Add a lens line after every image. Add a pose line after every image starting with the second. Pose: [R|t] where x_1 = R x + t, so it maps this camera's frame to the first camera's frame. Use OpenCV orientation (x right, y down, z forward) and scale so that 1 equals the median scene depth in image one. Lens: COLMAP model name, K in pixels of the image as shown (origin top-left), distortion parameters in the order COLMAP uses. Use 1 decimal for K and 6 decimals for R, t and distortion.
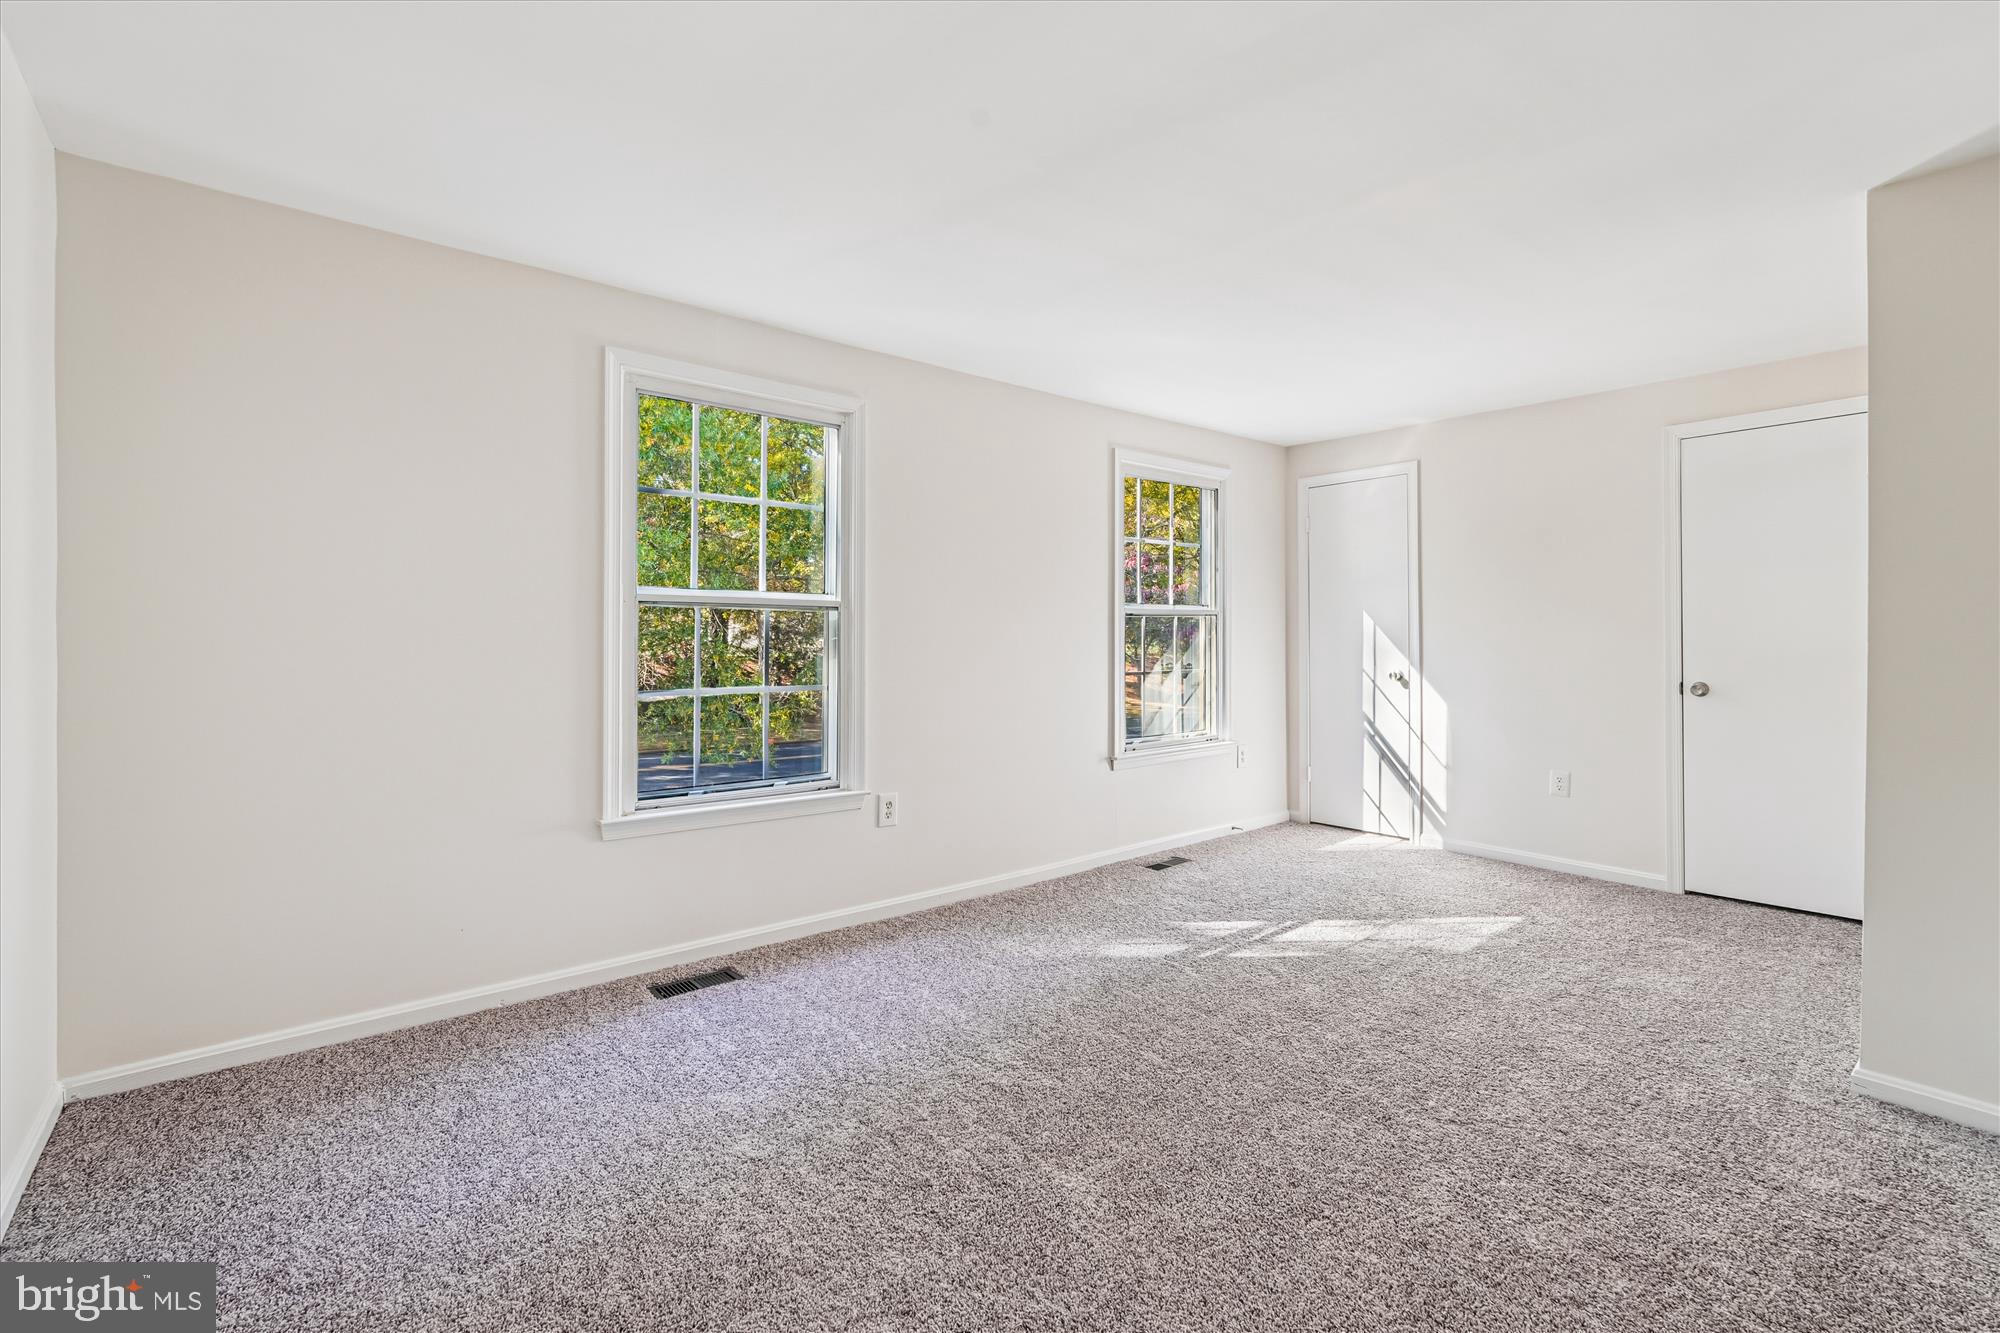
lens RADIAL K [[899.6, 0, 1002.8], [0, 899.6, 631.4], [0, 0, 1]] dist [0.023791, 0.000171]
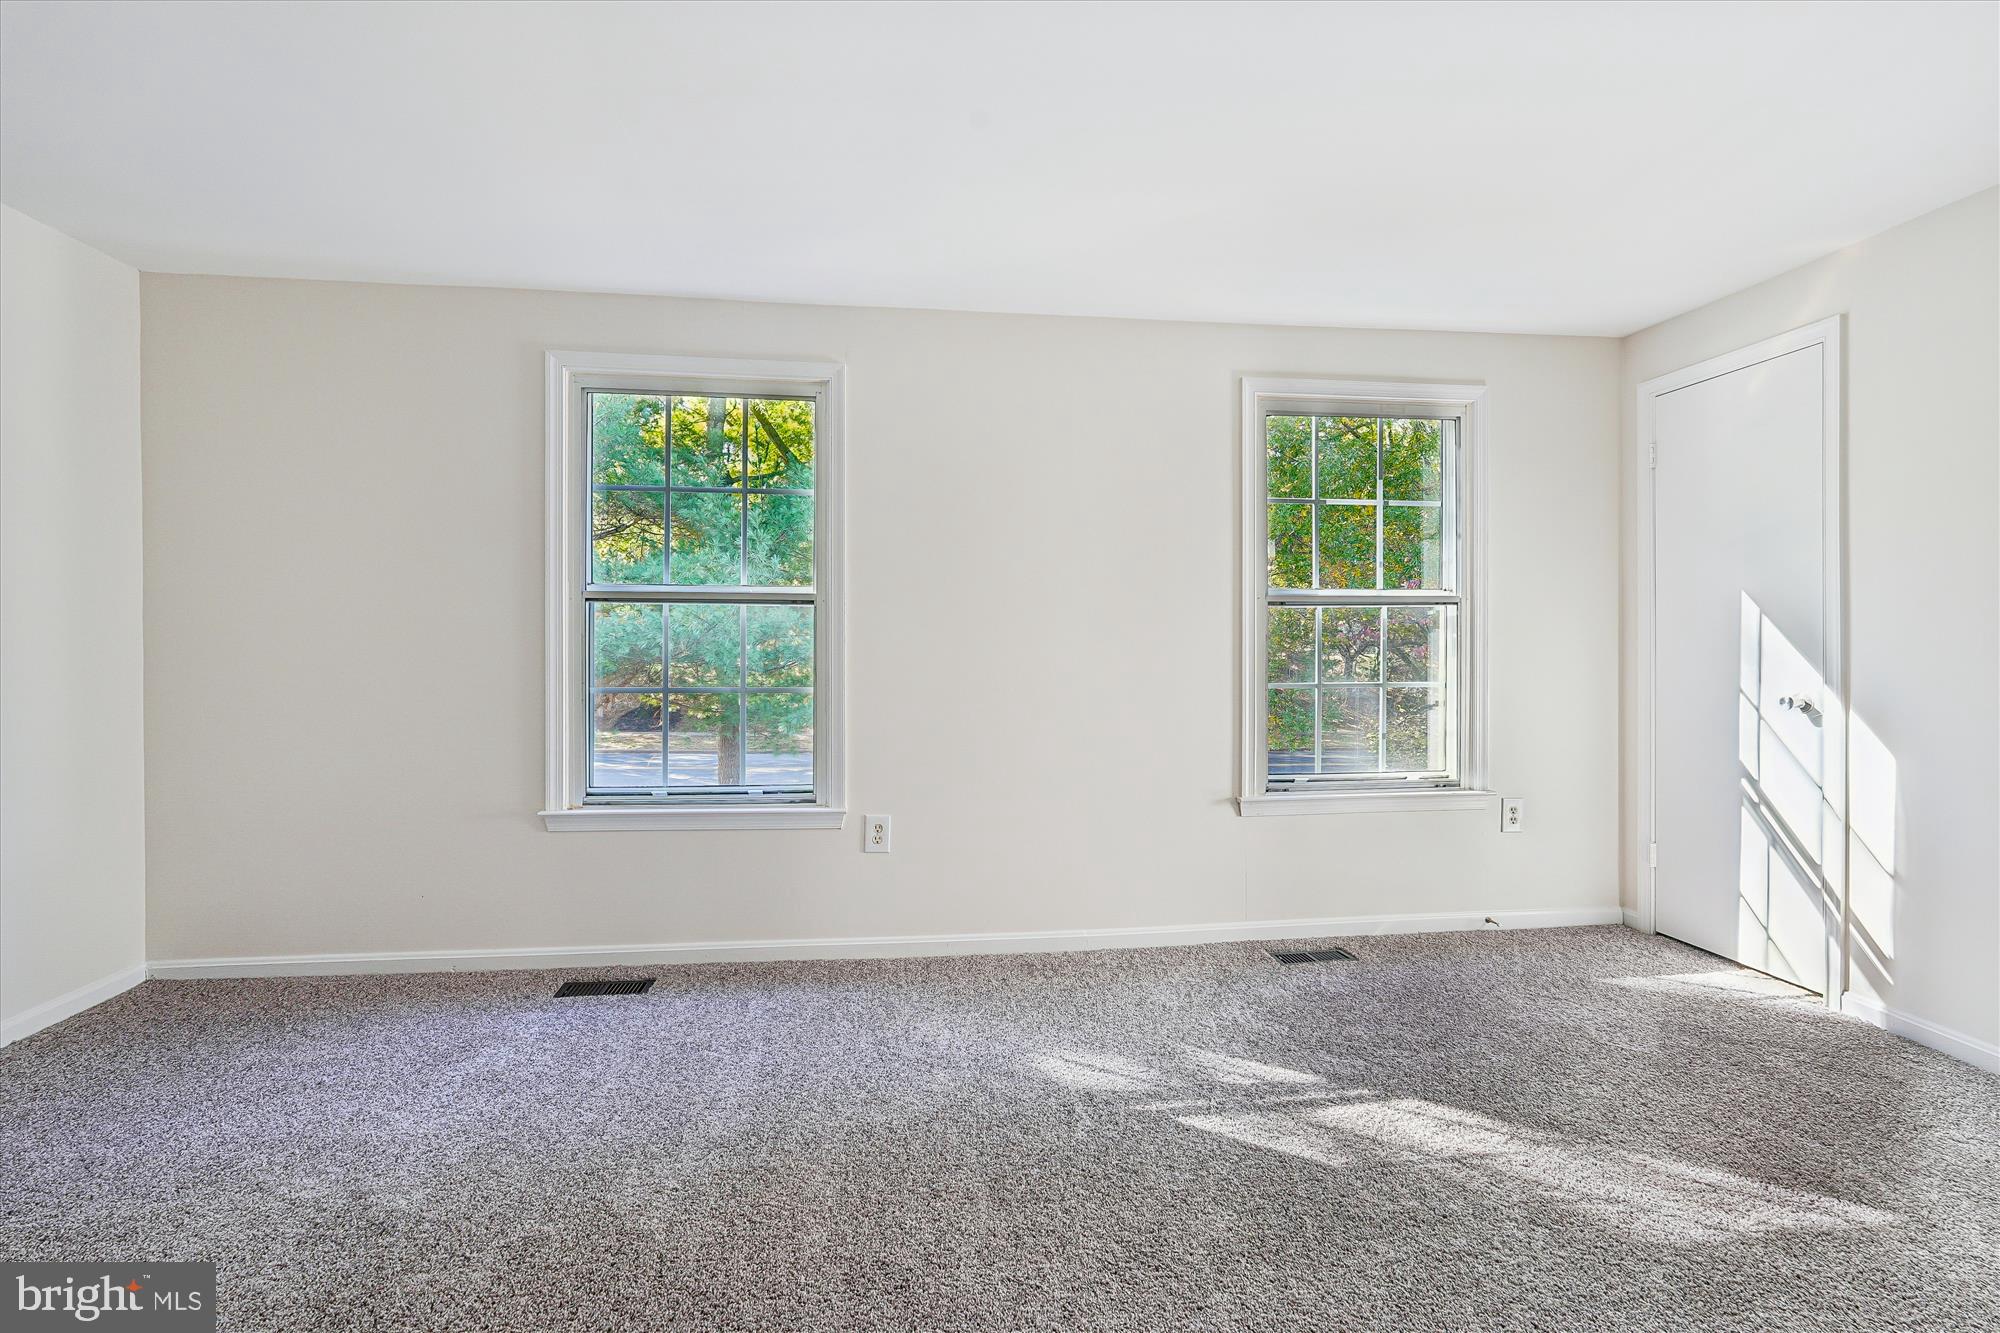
lens RADIAL K [[879.3, 0, 1000.5], [0, 879.3, 641.2], [0, 0, 1]] dist [0.004060, 0.000832]
pose [[0.837035, 0.001327, -0.547147, 0.323048], [0.002849, 0.999973, 0.006784, 0.005341], [0.547141, -0.007237, 0.837009, 0.265937]]
